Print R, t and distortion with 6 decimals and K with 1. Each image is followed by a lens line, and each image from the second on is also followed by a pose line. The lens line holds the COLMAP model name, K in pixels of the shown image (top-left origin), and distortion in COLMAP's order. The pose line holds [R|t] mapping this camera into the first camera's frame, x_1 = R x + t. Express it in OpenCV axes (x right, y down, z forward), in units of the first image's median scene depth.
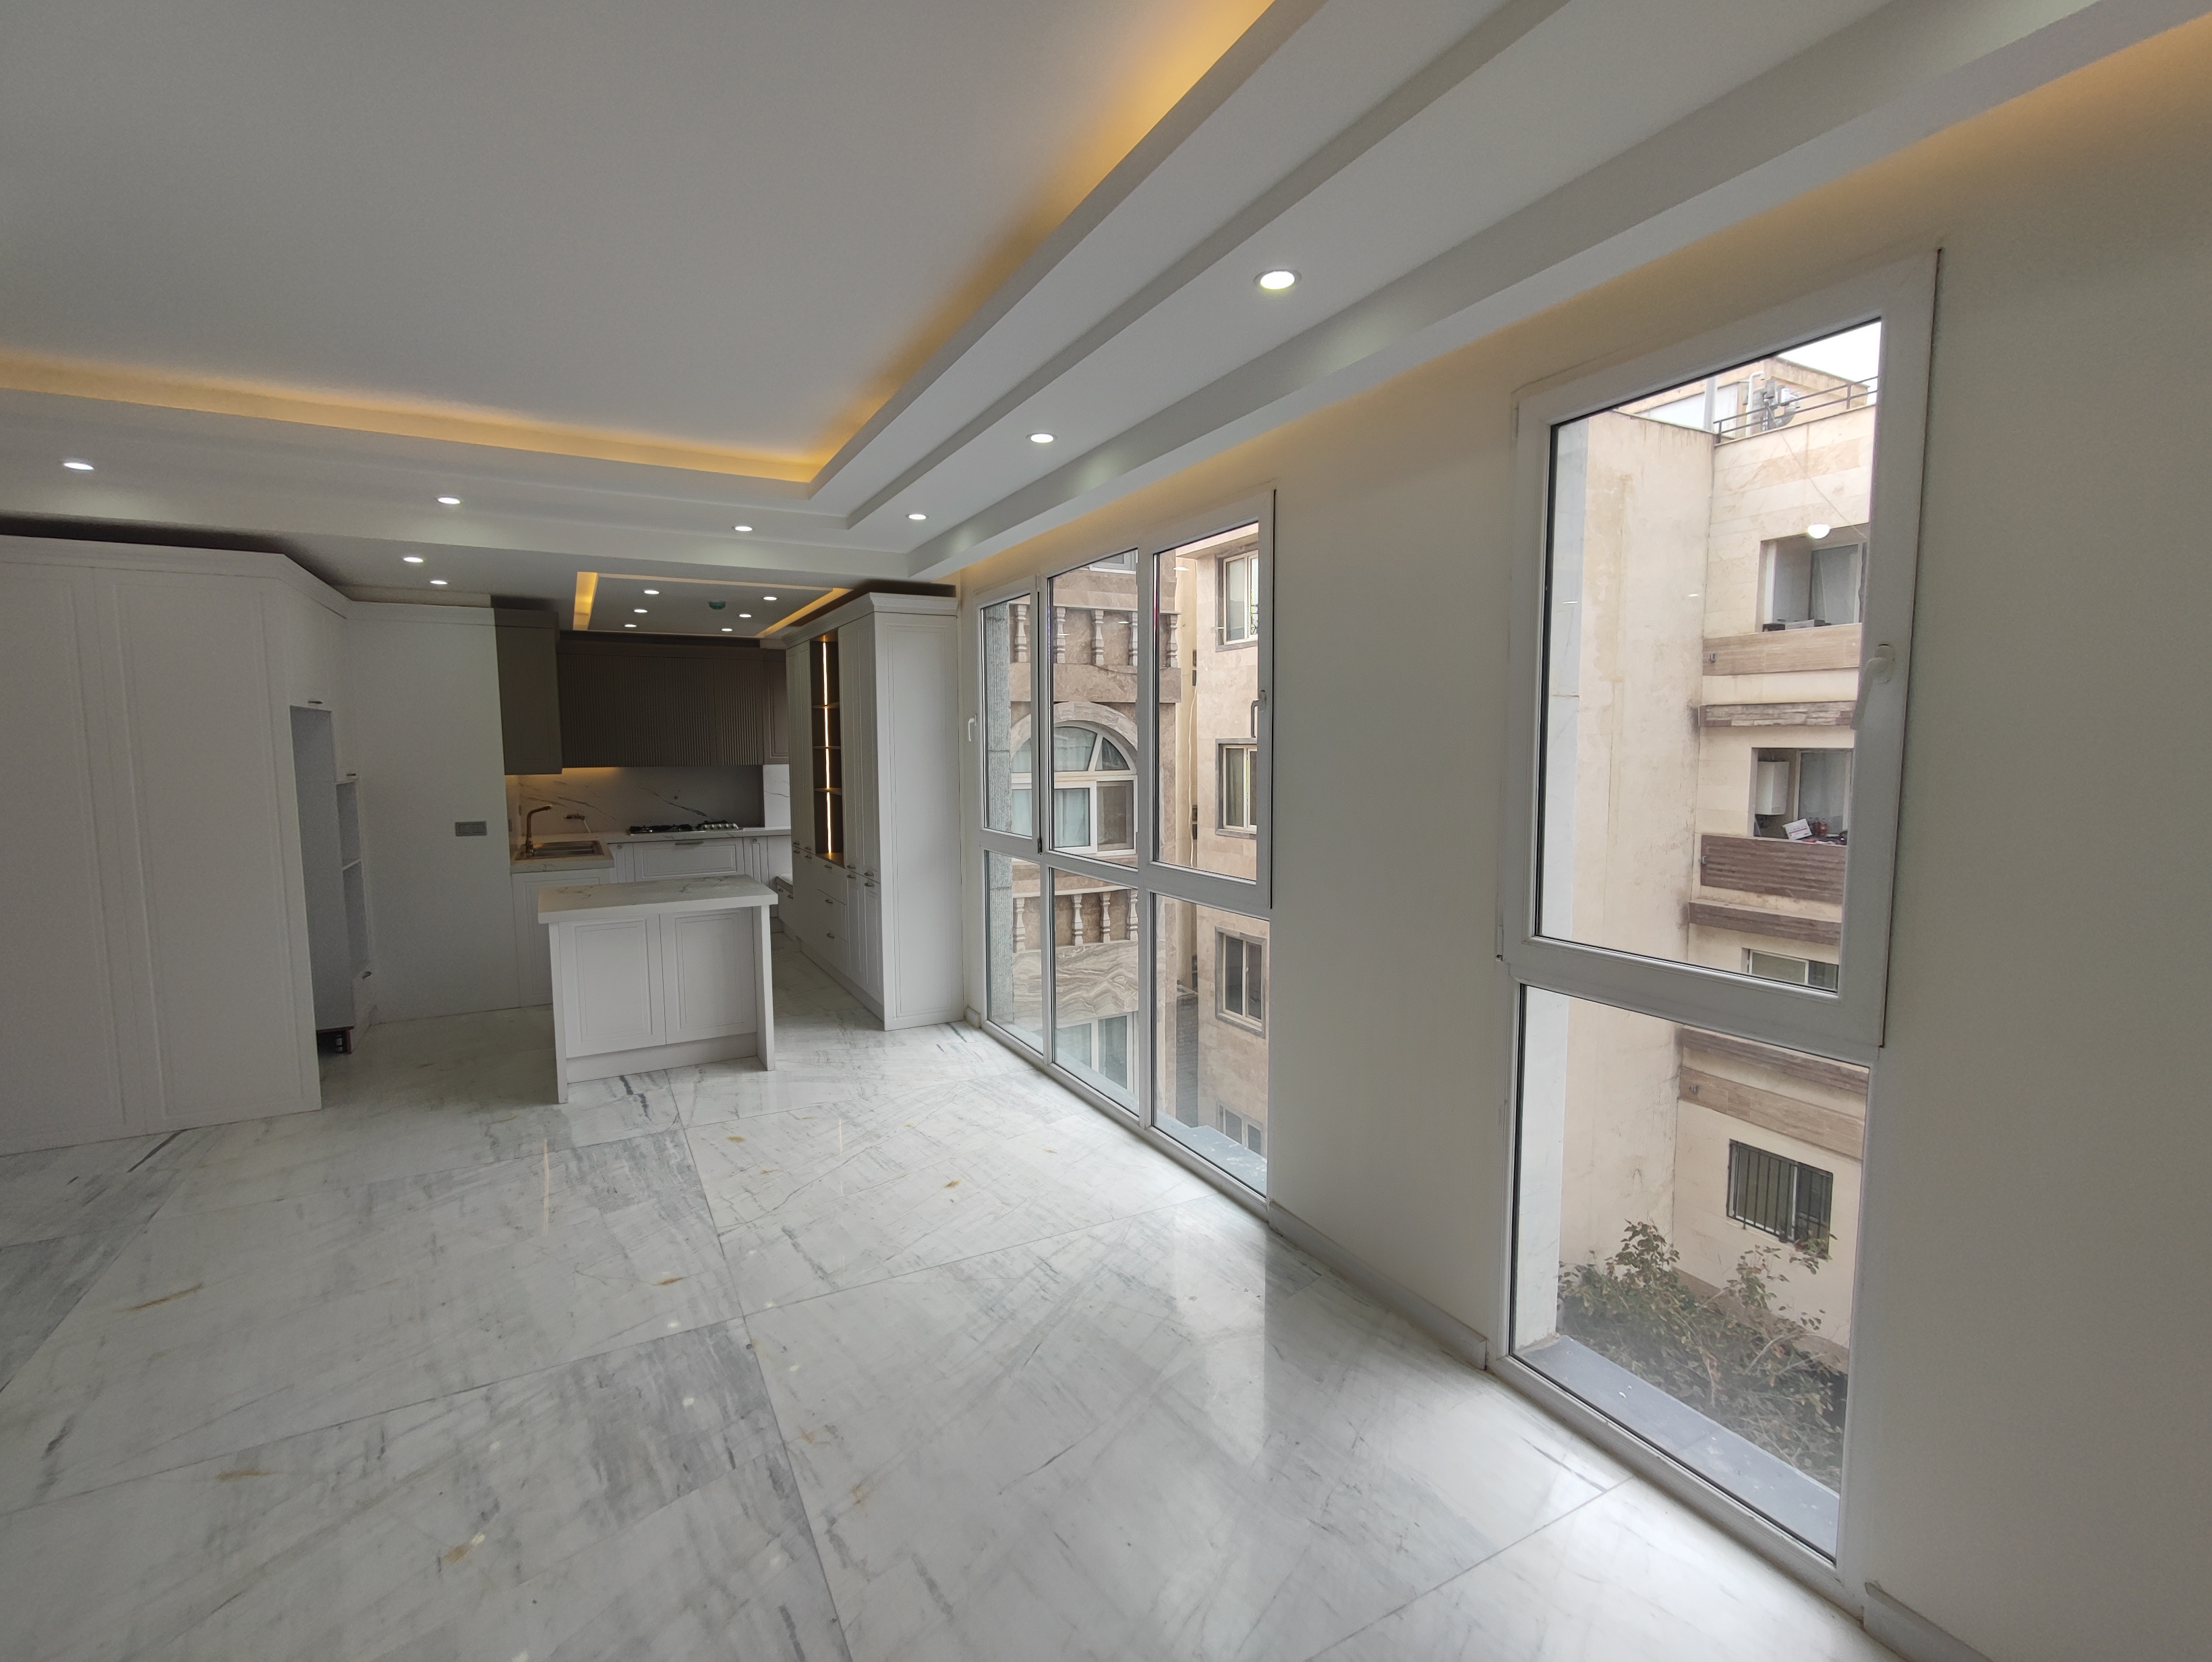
lens RADIAL K [[994.6, 0, 1106.0], [0, 994.6, 831.0], [0, 0, 1]] dist [-0.011126, 0.008532]
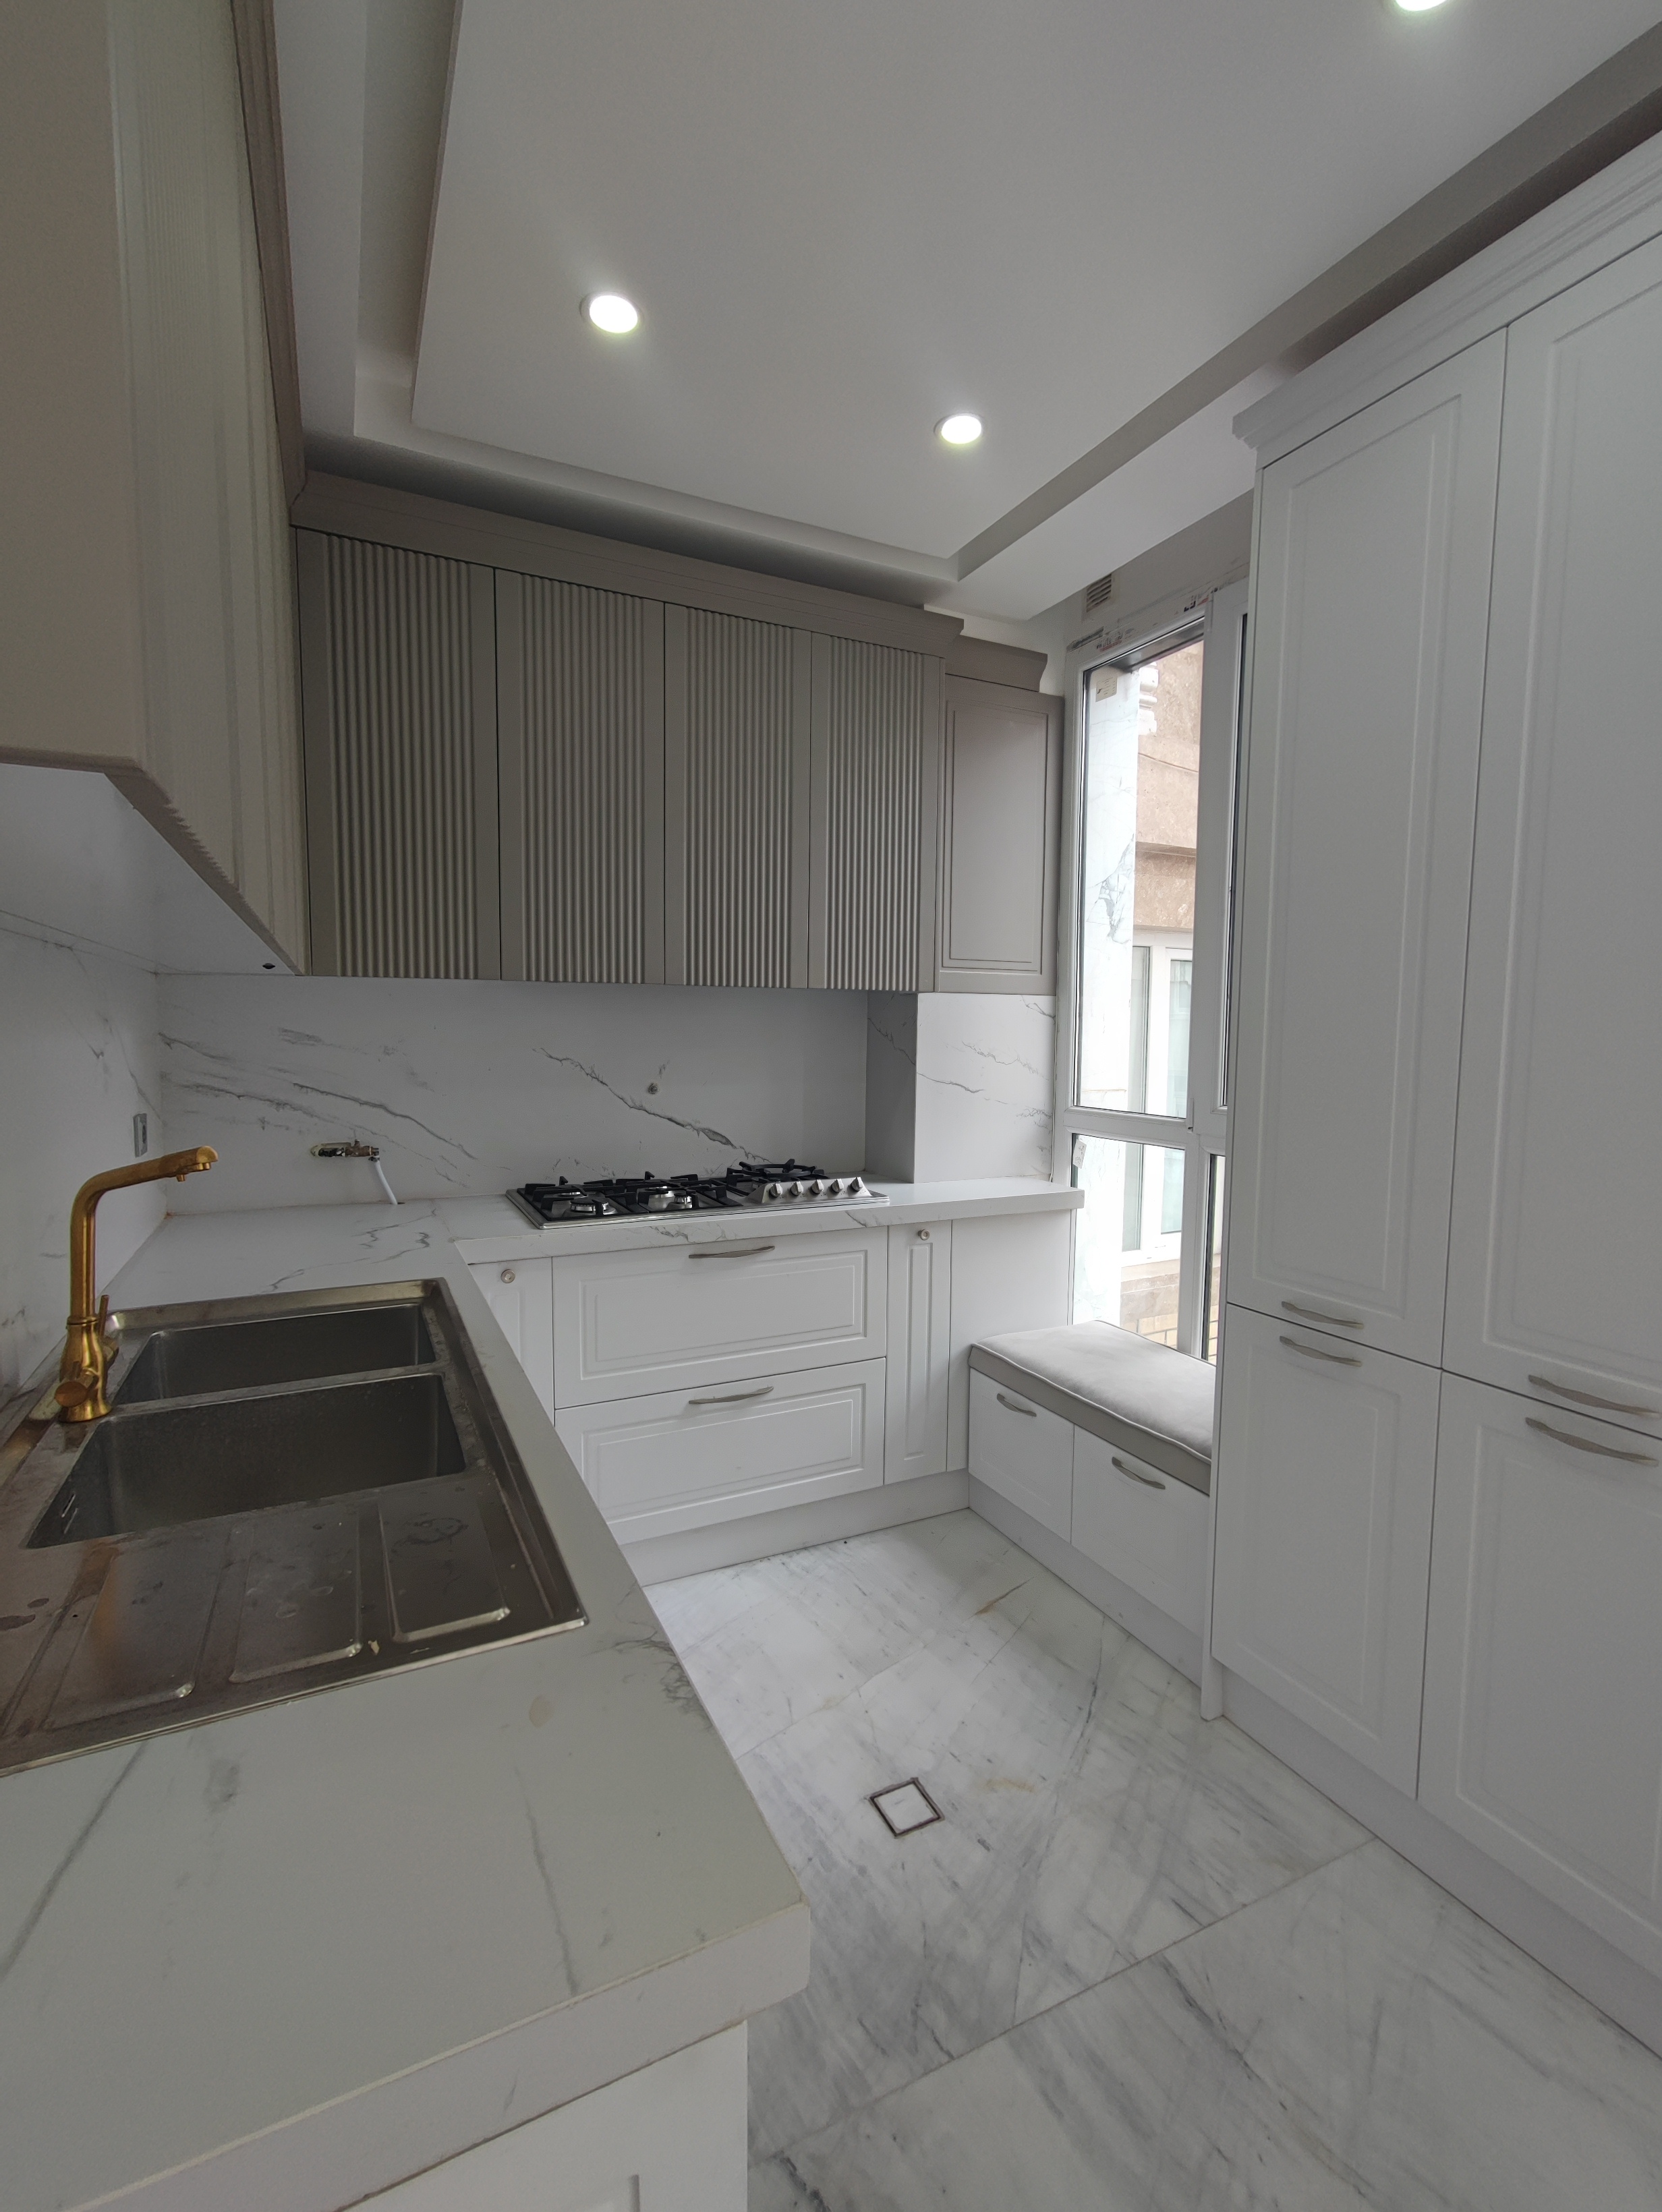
lens RADIAL K [[994.6, 0, 831.0], [0, 994.6, 1106.0], [0, 0, 1]] dist [-0.011126, 0.008532]
pose [[0.998792, 0.017979, -0.045731, -0.637178], [-0.018411, 0.999790, -0.009046, -0.047413], [0.045559, 0.009877, 0.998913, 1.199690]]
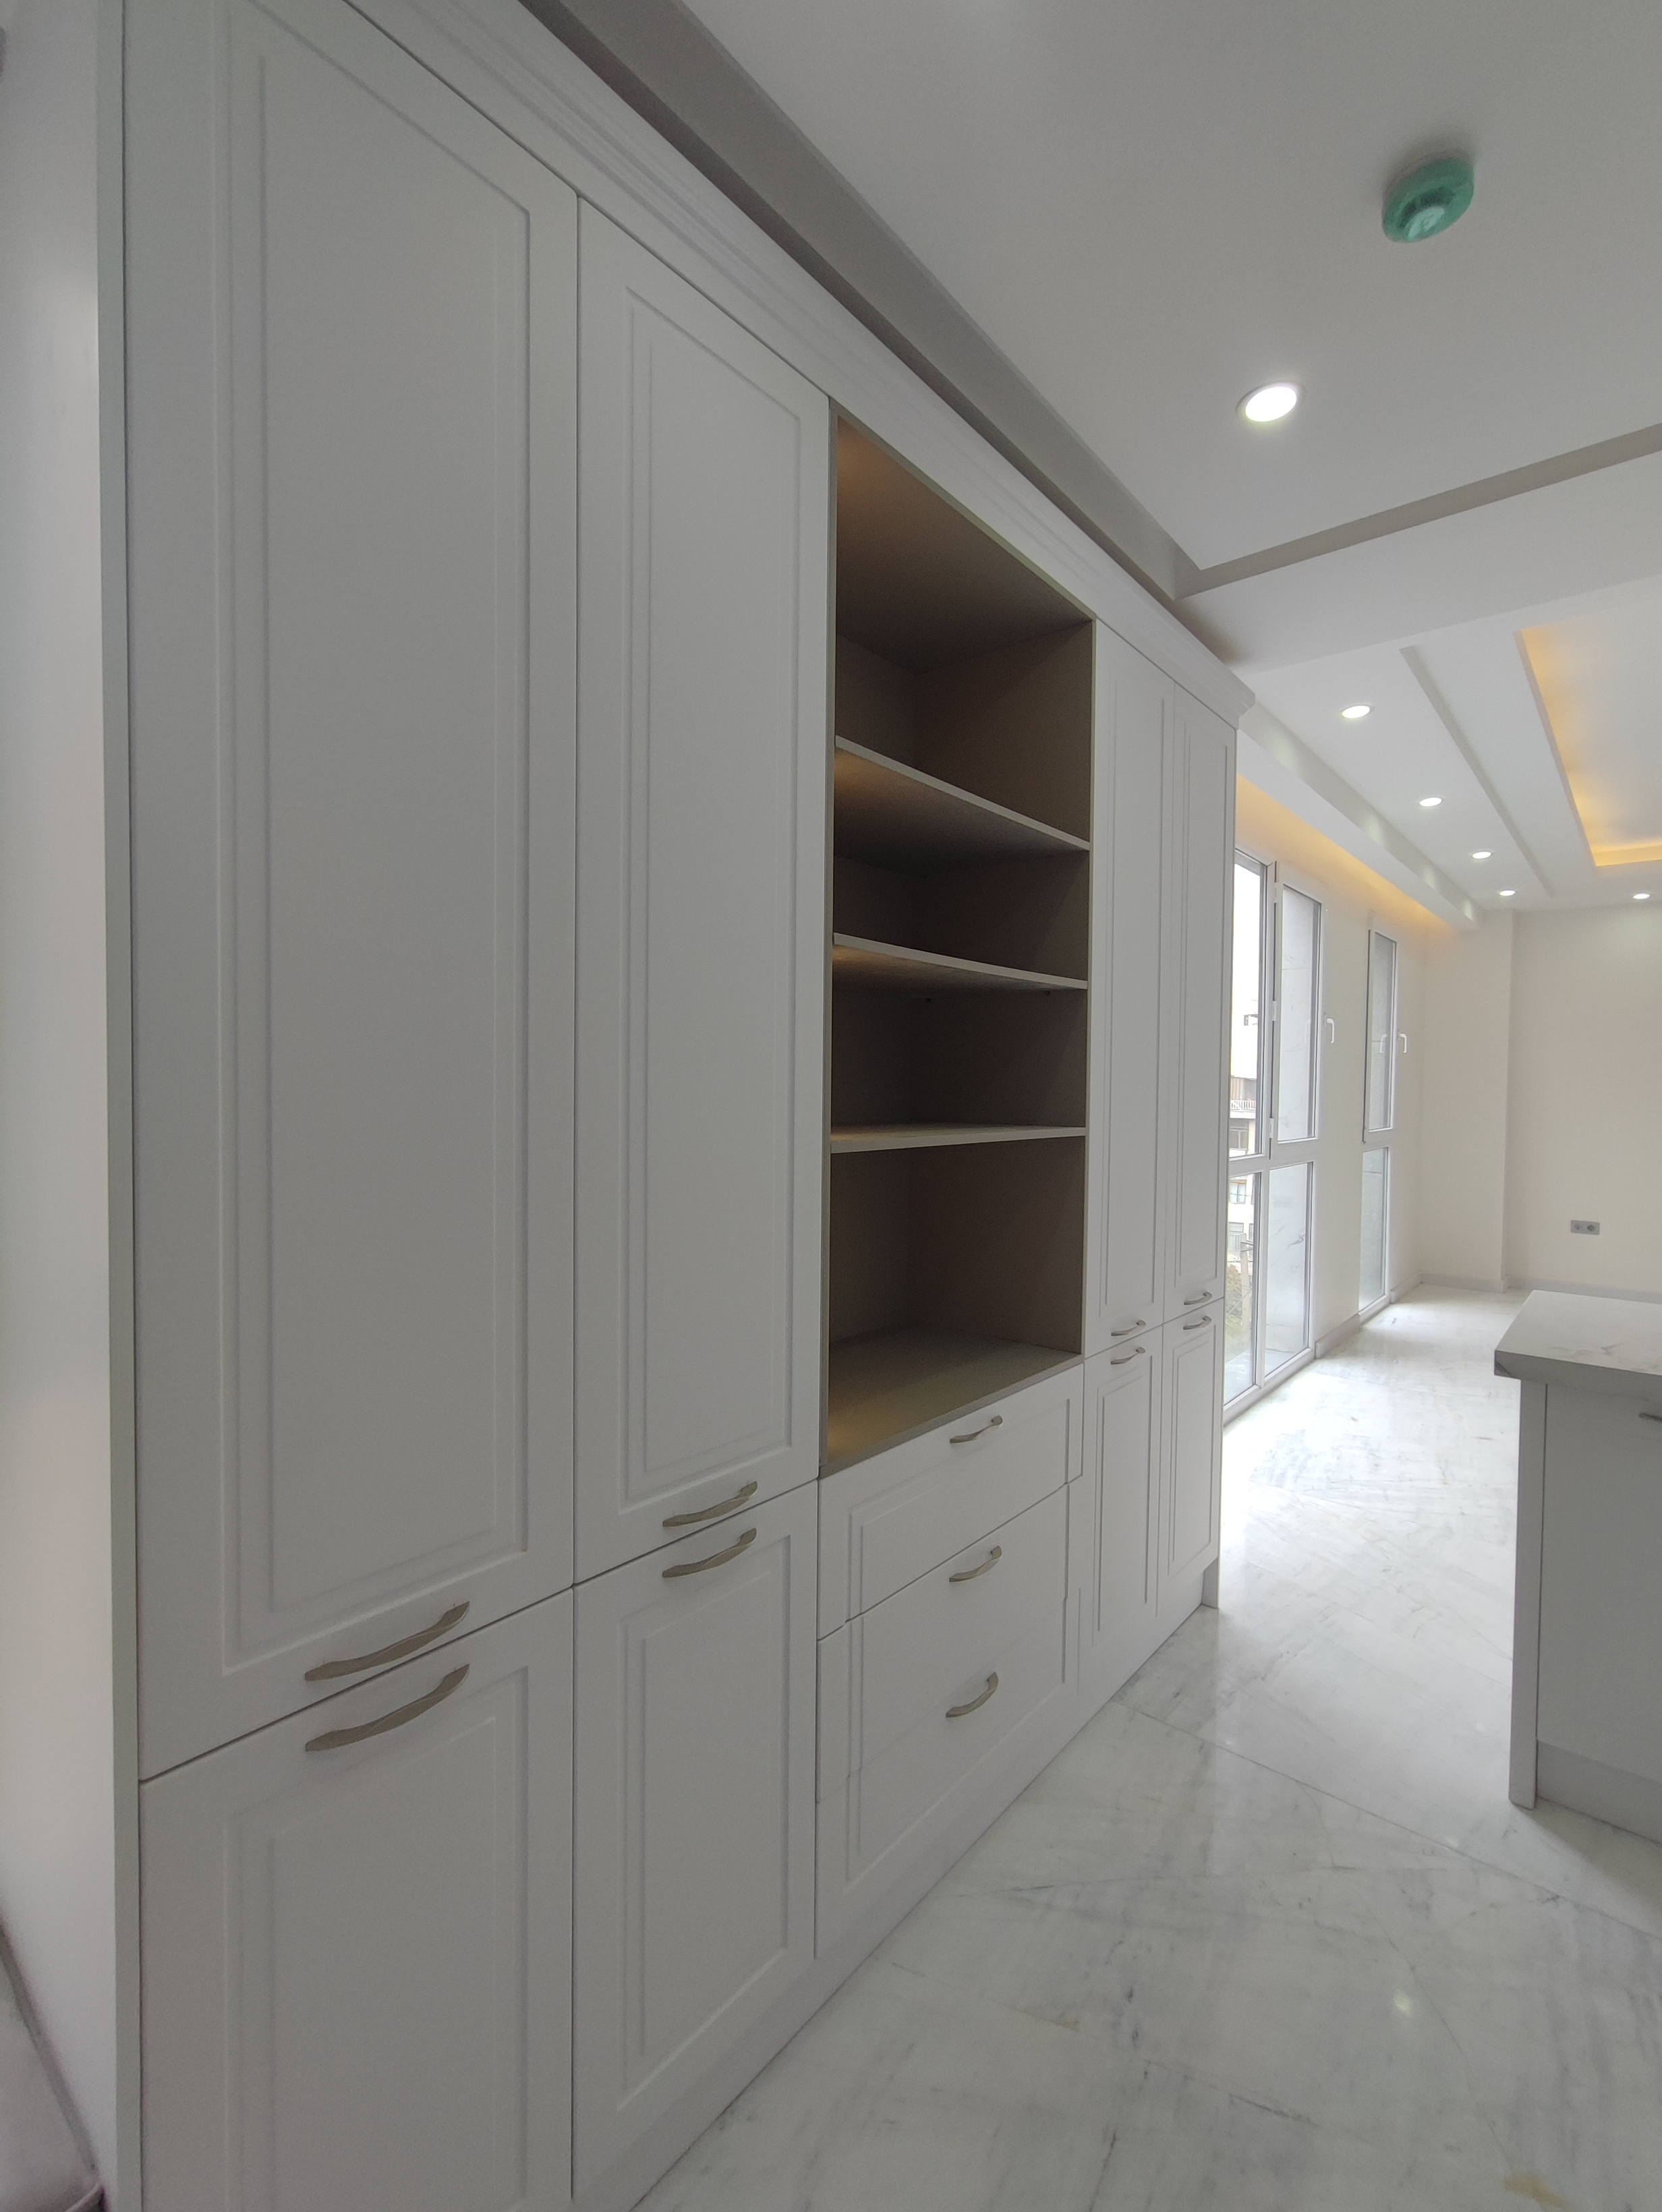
lens RADIAL K [[994.6, 0, 831.0], [0, 994.6, 1106.0], [0, 0, 1]] dist [-0.011126, 0.008532]
pose [[-0.354741, -0.025515, 0.934617, -0.685238], [0.069529, 0.996140, 0.053585, -0.086314], [-0.932376, 0.083992, -0.351597, 1.524947]]
